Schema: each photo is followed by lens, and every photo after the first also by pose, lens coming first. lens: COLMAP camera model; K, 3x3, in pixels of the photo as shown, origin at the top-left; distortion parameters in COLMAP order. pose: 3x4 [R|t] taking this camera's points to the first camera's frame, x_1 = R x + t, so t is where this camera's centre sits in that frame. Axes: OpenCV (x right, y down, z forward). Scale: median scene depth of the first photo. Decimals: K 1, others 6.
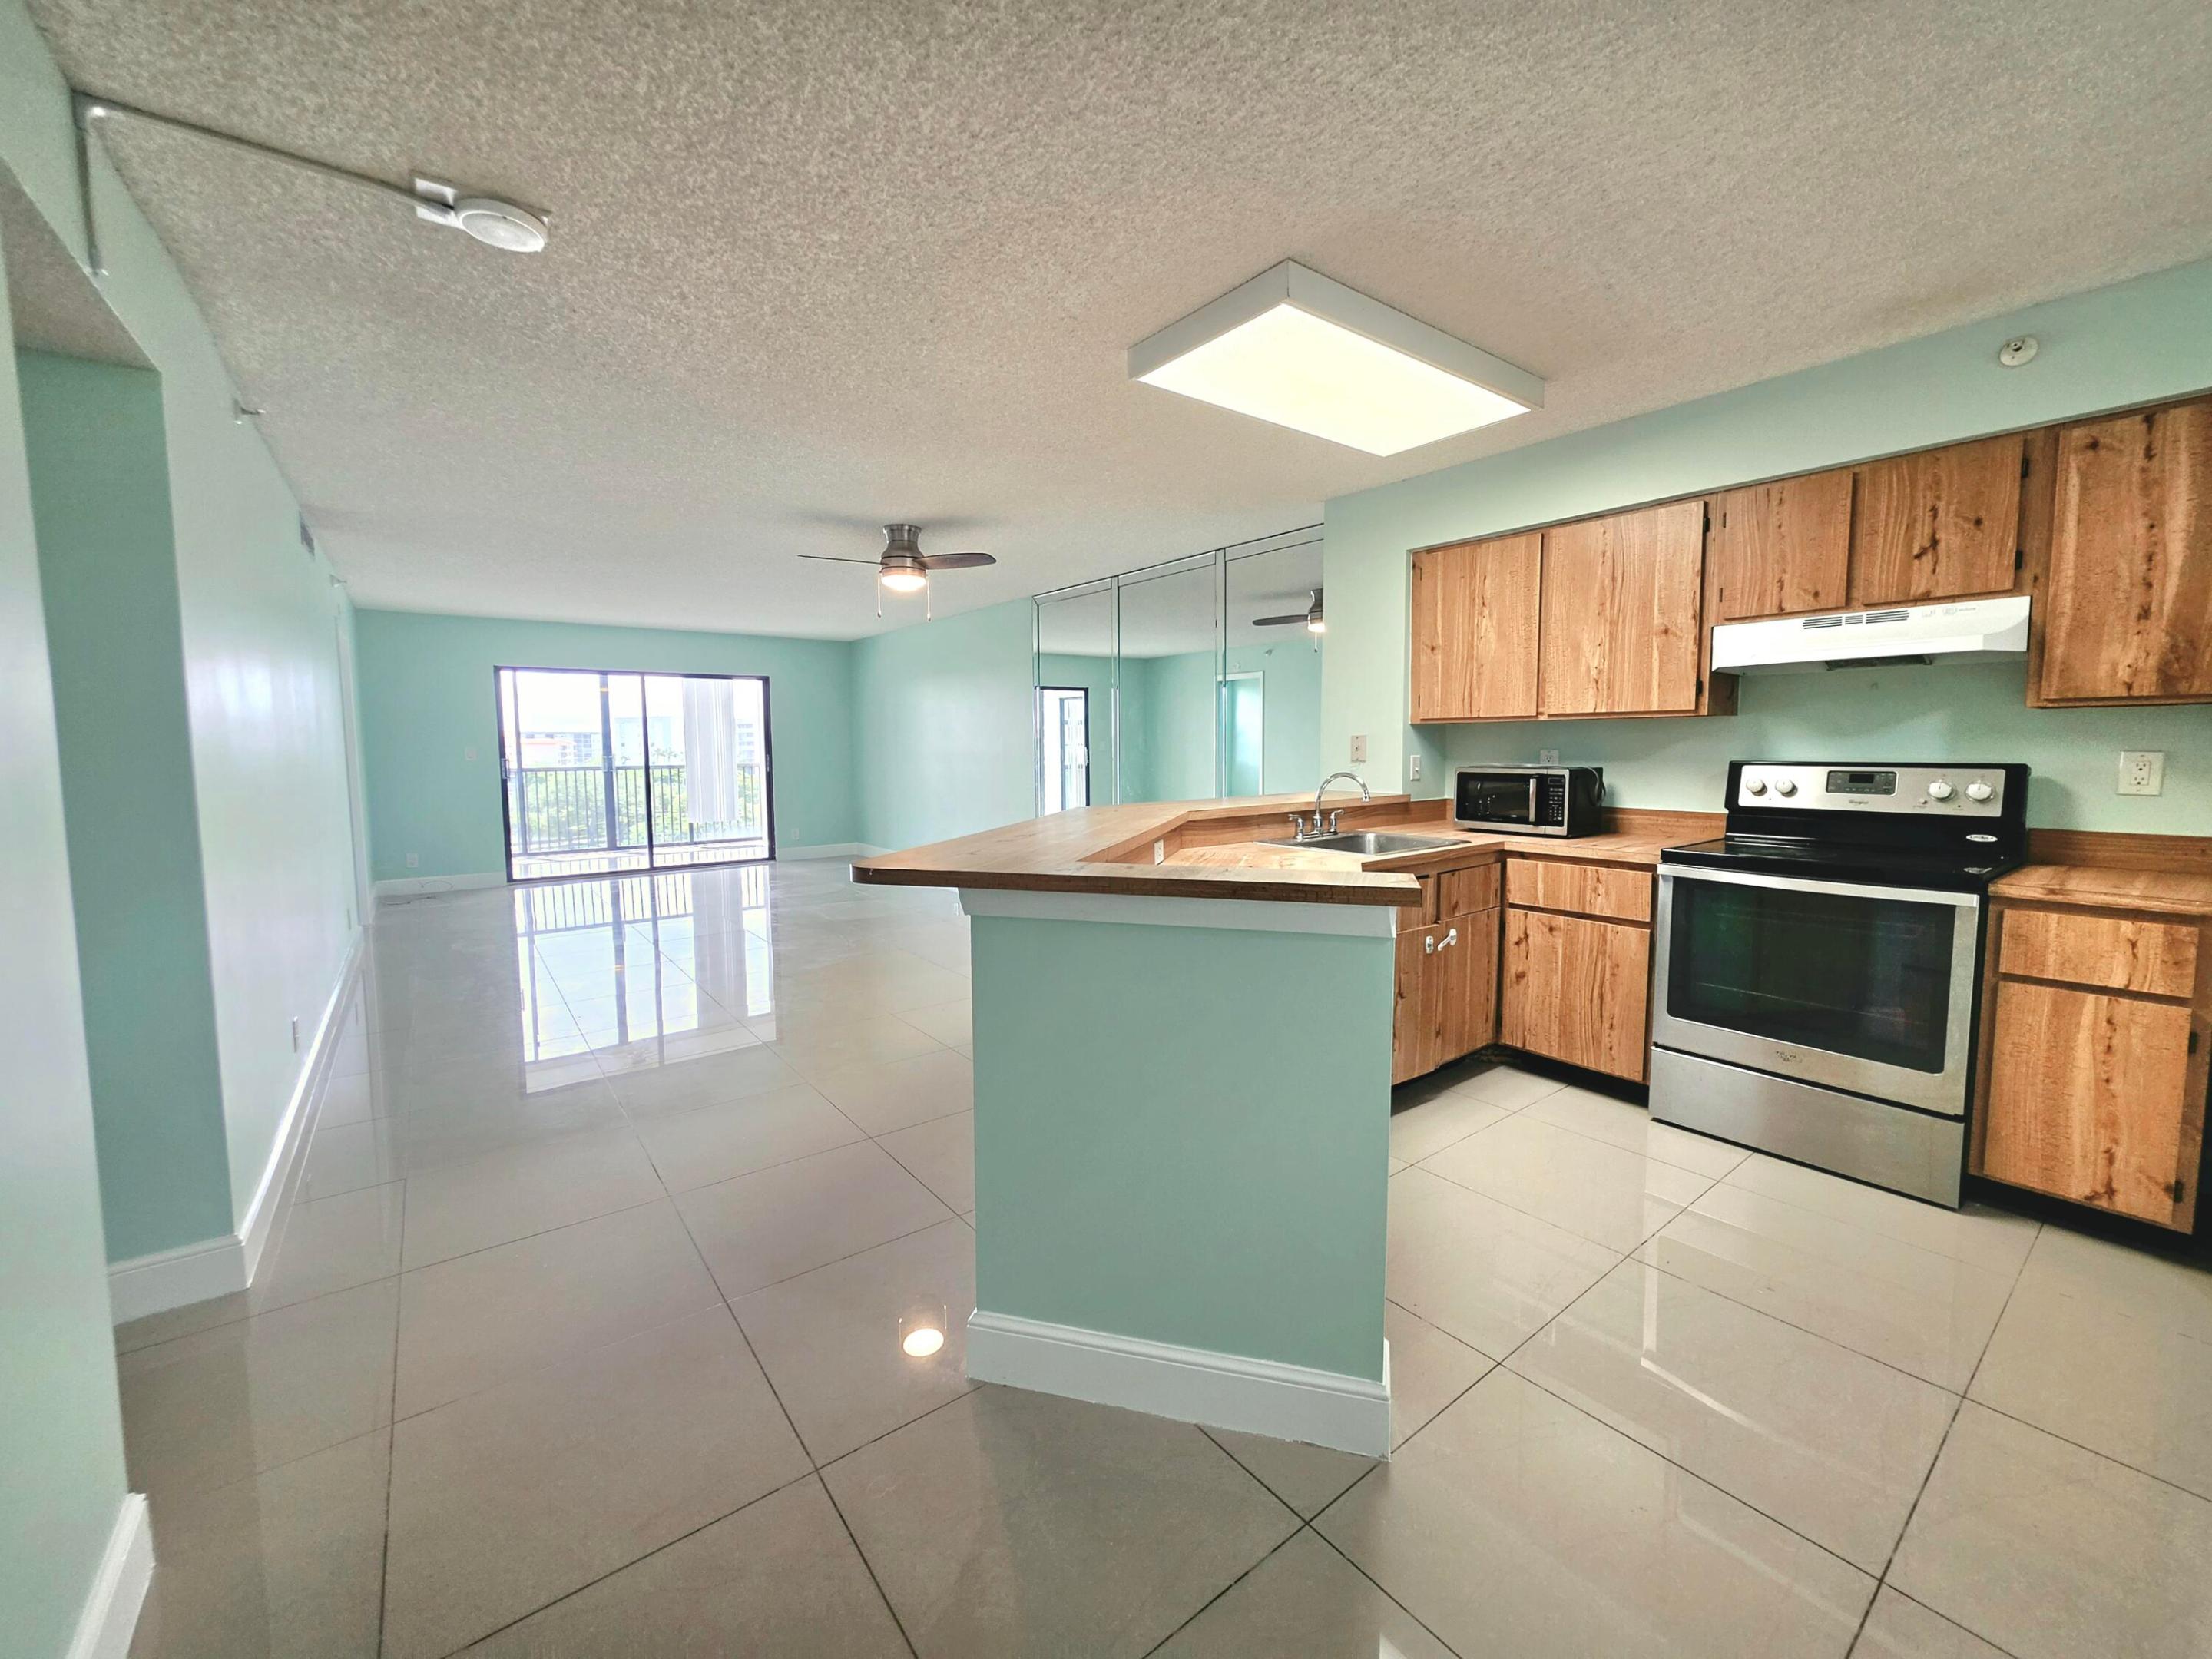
lens RADIAL K [[871.1, 0, 1112.6], [0, 871.1, 814.4], [0, 0, 1]] dist [-0.002653, 0.000466]
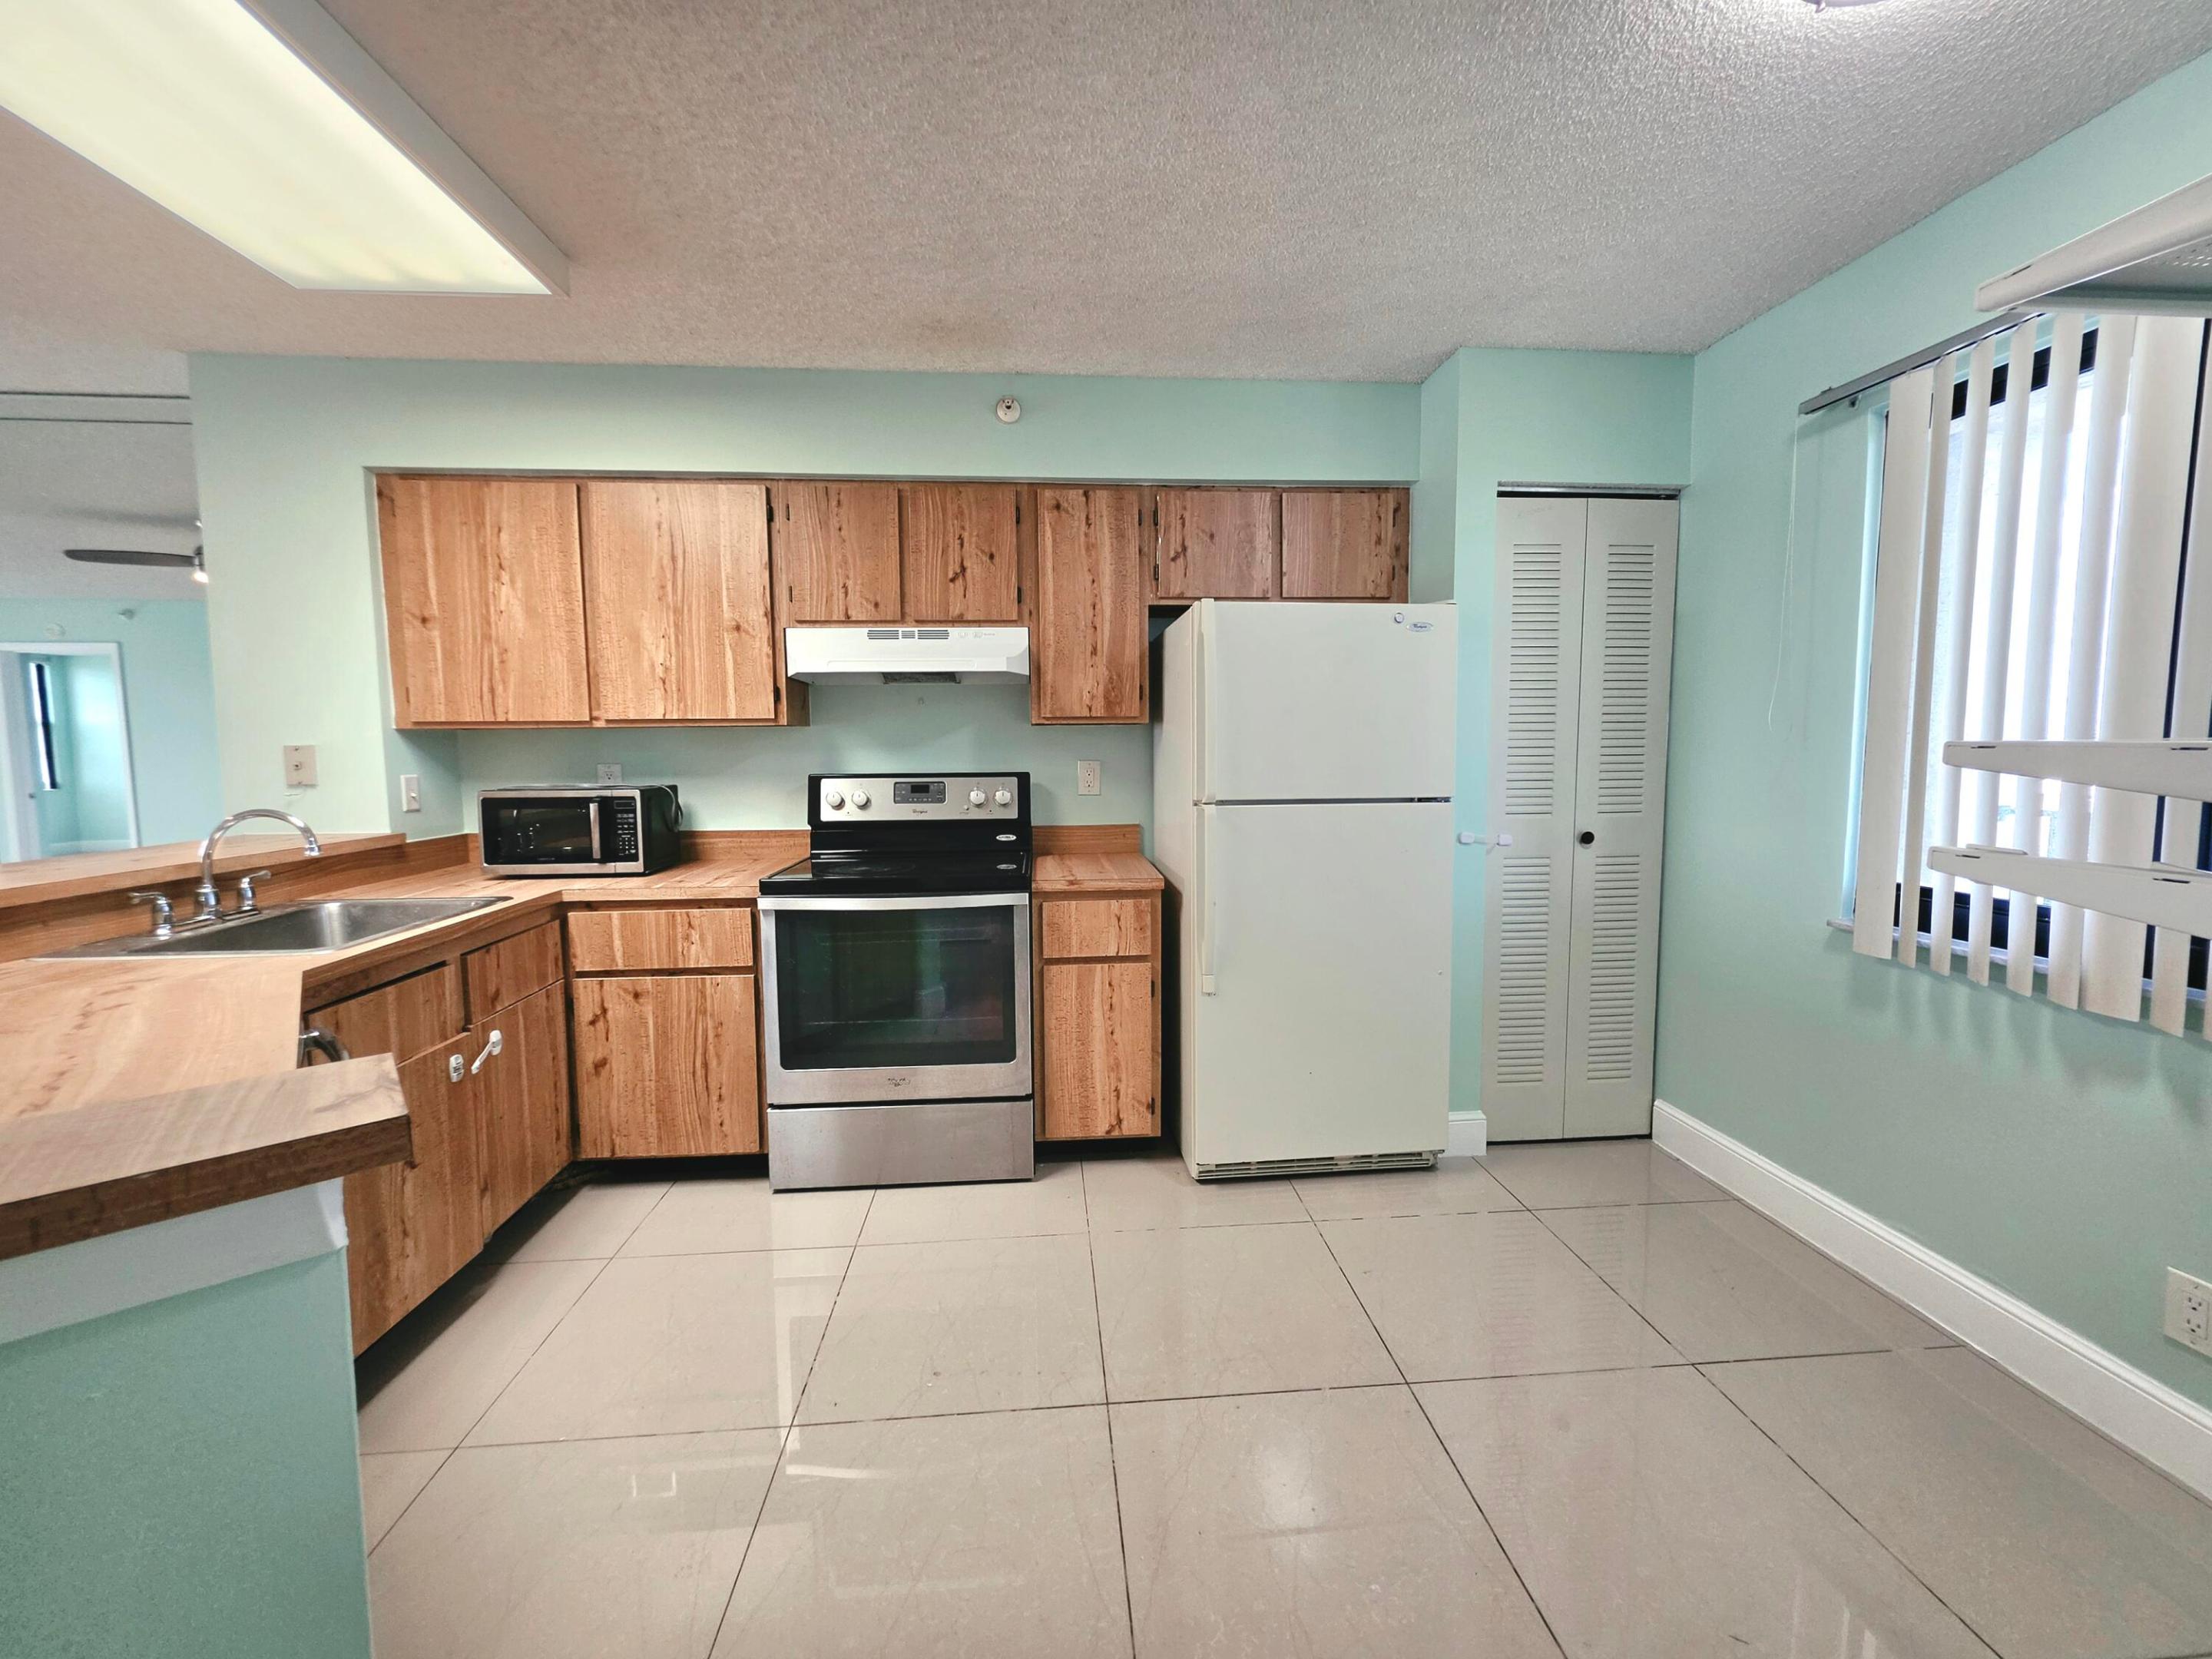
lens RADIAL K [[871.1, 0, 1093.9], [0, 871.1, 816.4], [0, 0, 1]] dist [-0.002653, 0.000466]
pose [[0.547909, -0.063266, 0.834142, 0.094674], [0.071411, 0.997034, 0.028714, -0.022040], [-0.833484, 0.043835, 0.550802, 0.237206]]
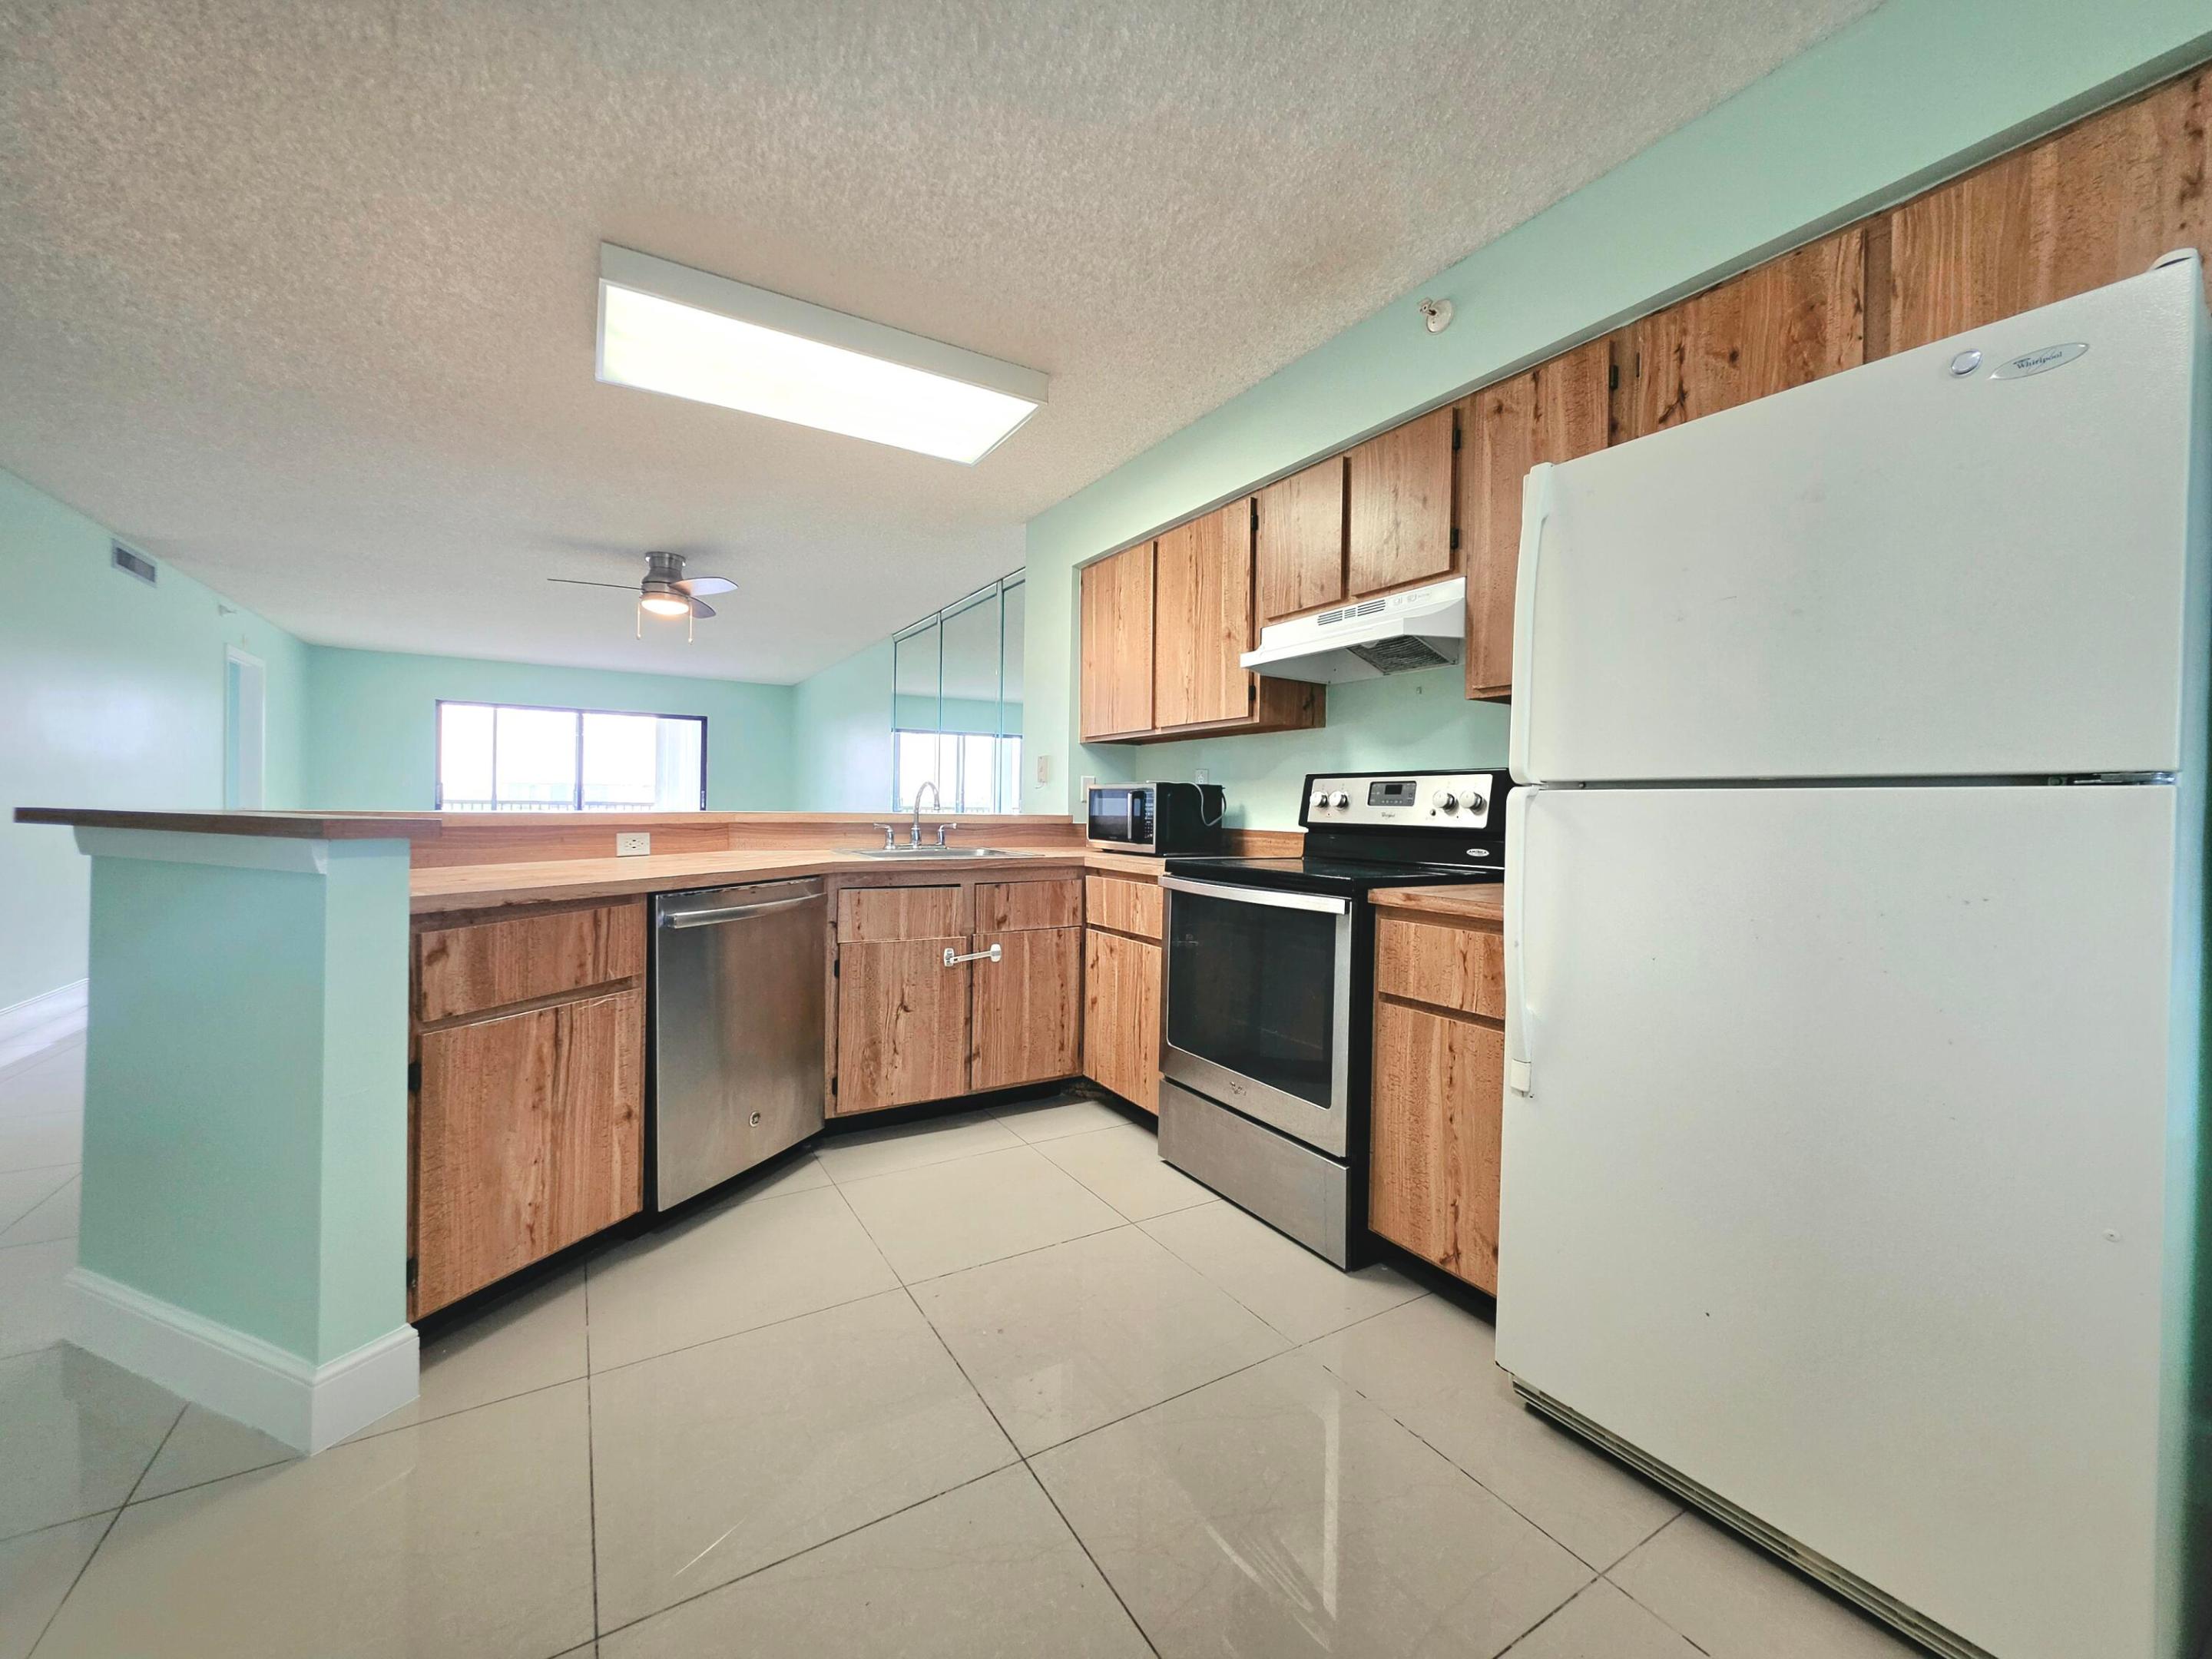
lens RADIAL K [[871.1, 0, 1110.3], [0, 871.1, 816.6], [0, 0, 1]] dist [-0.002653, 0.000466]
pose [[0.994653, 0.026558, -0.099801, 0.625866], [-0.033637, 0.996985, -0.069929, 0.057410], [0.097642, 0.072912, 0.992547, 0.068002]]
